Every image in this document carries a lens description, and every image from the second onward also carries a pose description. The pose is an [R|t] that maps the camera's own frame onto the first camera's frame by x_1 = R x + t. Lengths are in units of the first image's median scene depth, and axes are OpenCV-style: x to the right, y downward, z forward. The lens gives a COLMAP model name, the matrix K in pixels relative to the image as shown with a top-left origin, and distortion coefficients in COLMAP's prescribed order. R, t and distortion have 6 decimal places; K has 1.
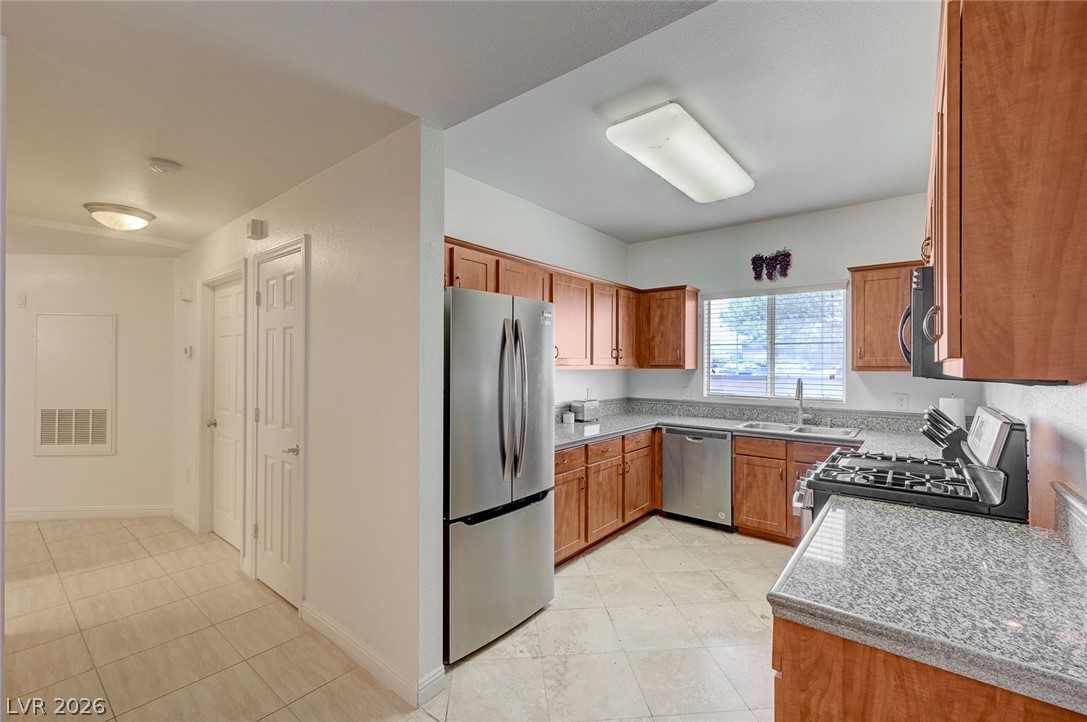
lens RADIAL K [[459.4, 0, 543.5], [0, 459.4, 361.0], [0, 0, 1]] dist [0.001967, 0.000622]
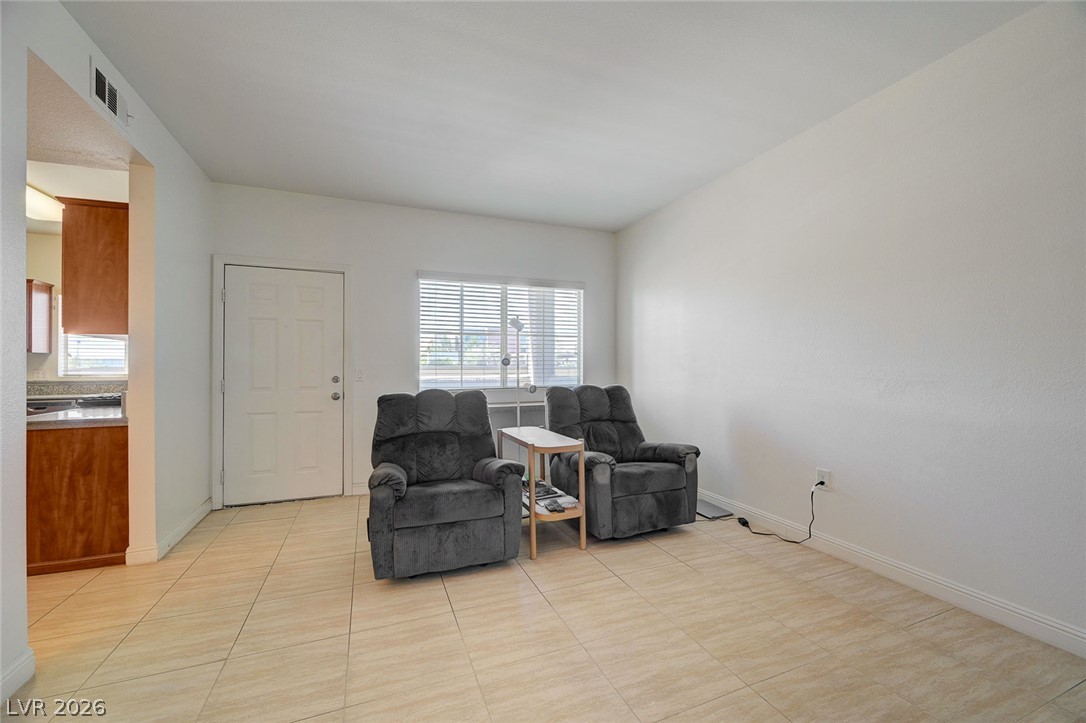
lens RADIAL K [[437.6, 0, 546.2], [0, 437.6, 364.1], [0, 0, 1]] dist [-0.000486, -0.000038]
pose [[0.489894, -0.001504, 0.871781, -0.013645], [0.001481, 0.999999, 0.000893, 0.054532], [-0.871781, 0.000854, 0.489896, -0.724477]]
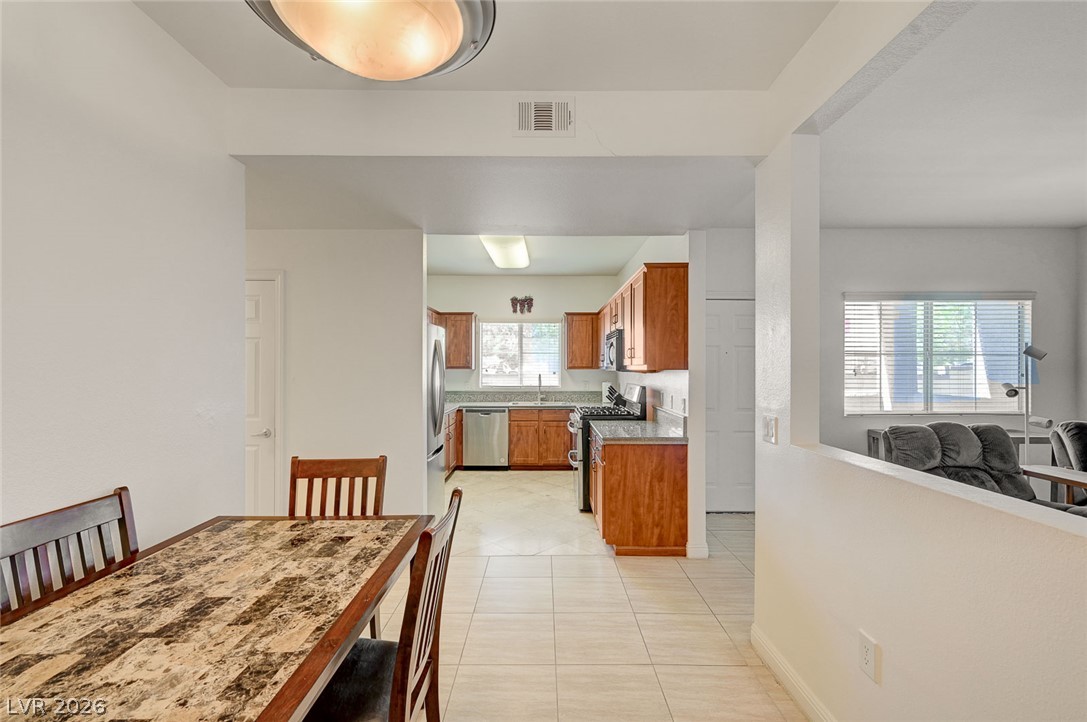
lens RADIAL K [[467.2, 0, 543.6], [0, 467.2, 363.7], [0, 0, 1]] dist [0.000993, 0.000302]
pose [[0.778181, -0.001267, 0.628039, -0.509951], [-0.000899, 0.999995, 0.003132, -0.005816], [-0.628040, -0.003002, 0.778175, -0.347225]]
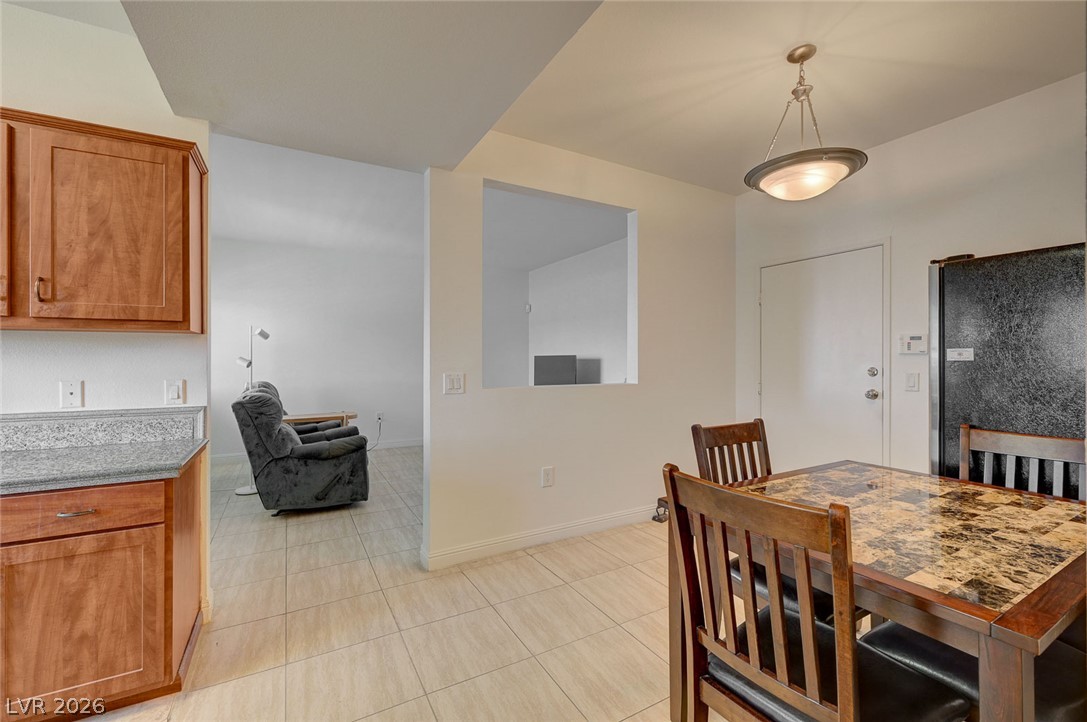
lens RADIAL K [[454.5, 0, 543.7], [0, 454.5, 356.4], [0, 0, 1]] dist [-0.000557, 0.000270]
pose [[-0.929384, -0.001237, 0.369113, -0.336634], [-0.005579, 0.999927, -0.010696, 0.039422], [-0.369073, -0.012000, -0.929323, 0.539928]]
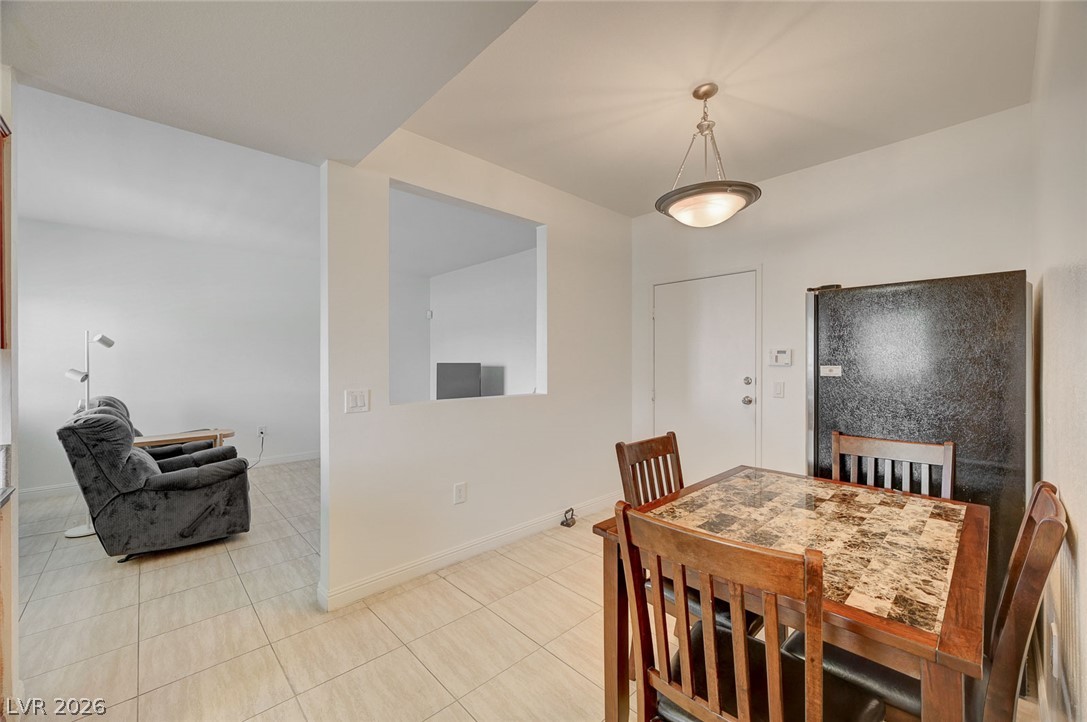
lens RADIAL K [[429.4, 0, 543.5], [0, 429.4, 361.0], [0, 0, 1]] dist [-0.001315, -0.000024]
pose [[-0.990325, -0.001412, 0.138760, -0.290774], [-0.002247, 0.999980, -0.005861, 0.020795], [-0.138749, -0.006117, -0.990309, 0.498904]]
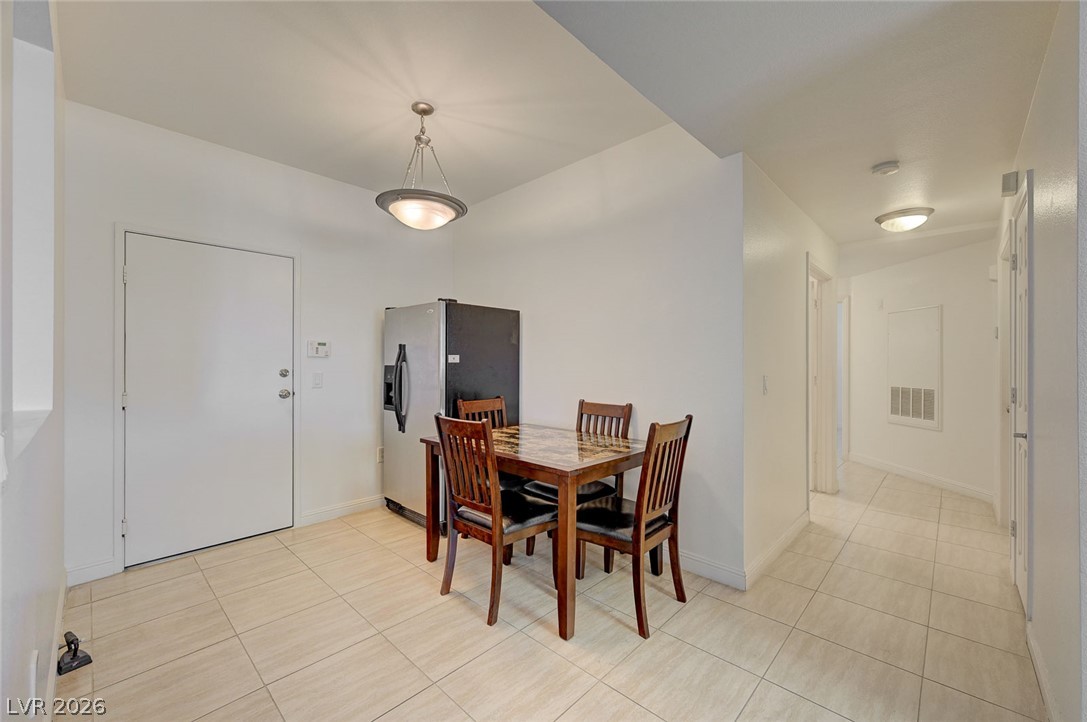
lens RADIAL K [[429.4, 0, 543.5], [0, 429.4, 361.0], [0, 0, 1]] dist [-0.001315, -0.000024]
pose [[-0.090899, -0.011639, -0.995792, 0.198505], [0.003550, 0.999922, -0.012011, 0.043692], [0.995854, -0.004627, -0.090851, 0.141132]]
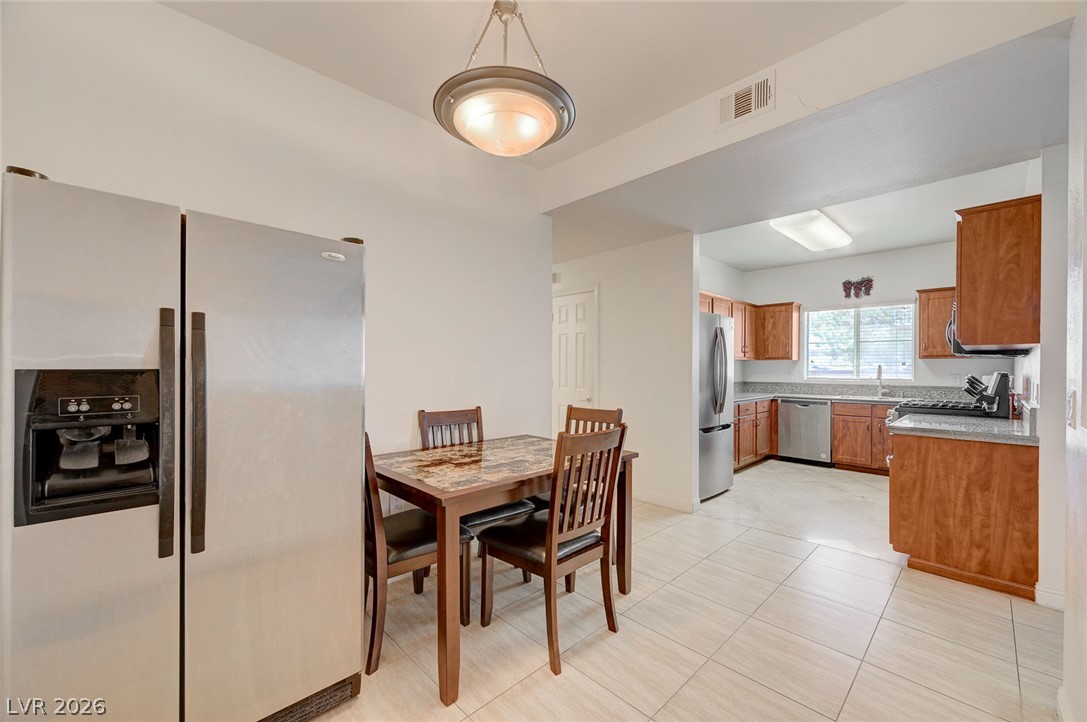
lens RADIAL K [[430.3, 0, 545.4], [0, 430.3, 368.8], [0, 0, 1]] dist [0.000232, 0.000154]
pose [[0.992796, -0.000121, -0.119820, -0.339583], [0.001107, 0.999966, 0.008159, 0.037719], [0.119815, -0.008233, 0.992762, -0.494549]]
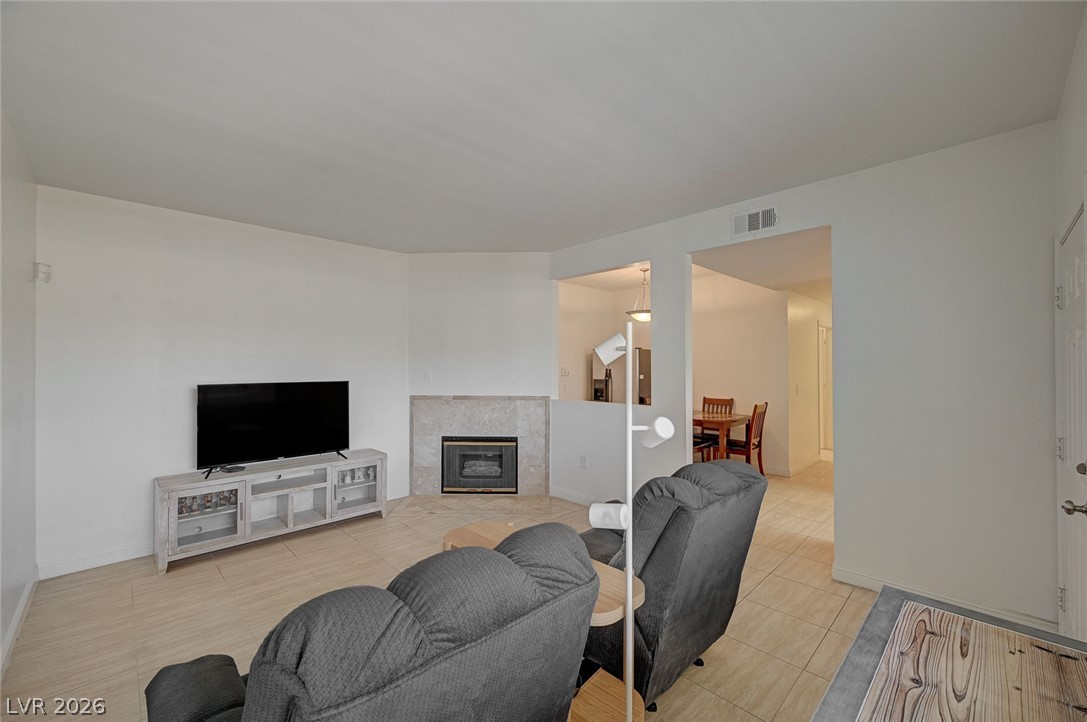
lens RADIAL K [[441.8, 0, 547.3], [0, 441.8, 358.6], [0, 0, 1]] dist [0.000443, -0.000050]
pose [[-0.113691, -0.017200, -0.993367, 1.116644], [0.007533, 0.999806, -0.018173, -0.011218], [0.993488, -0.009549, -0.113539, -0.259811]]
